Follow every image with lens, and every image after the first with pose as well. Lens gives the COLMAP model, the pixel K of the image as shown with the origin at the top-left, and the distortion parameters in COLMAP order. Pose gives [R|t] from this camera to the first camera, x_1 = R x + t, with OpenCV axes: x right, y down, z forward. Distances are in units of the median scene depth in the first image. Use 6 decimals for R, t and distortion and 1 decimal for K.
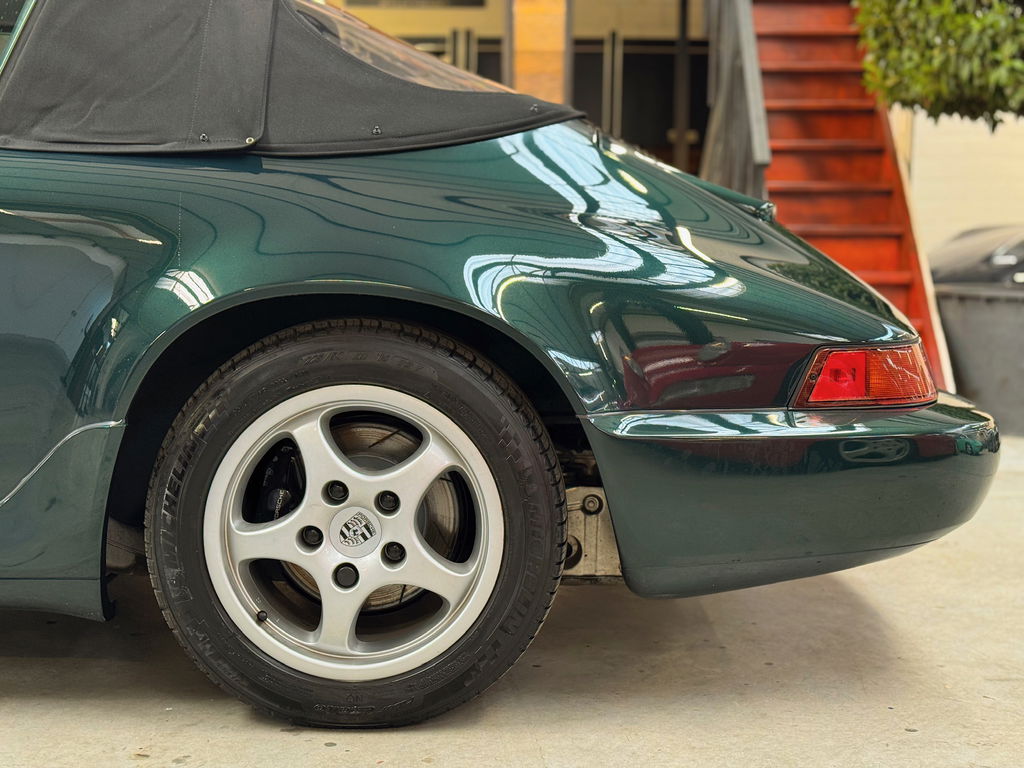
lens RADIAL K [[1412.7, 0, 512.0], [0, 1412.7, 384.0], [0, 0, 1]] dist [0.162473, -0.300199]
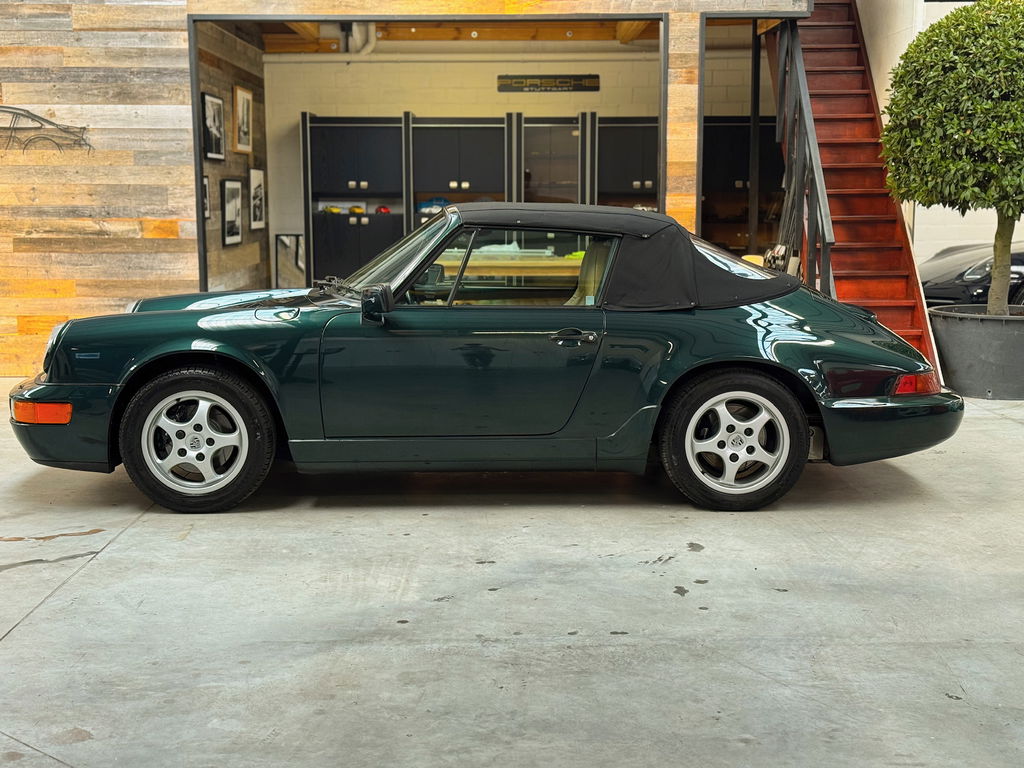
lens RADIAL K [[1412.7, 0, 512.0], [0, 1412.7, 384.0], [0, 0, 1]] dist [0.162473, -0.300199]
pose [[0.999793, -0.014808, 0.013975, -0.539015], [0.014374, 0.999427, 0.030653, -0.096526], [-0.014421, -0.030446, 0.999432, -1.657781]]
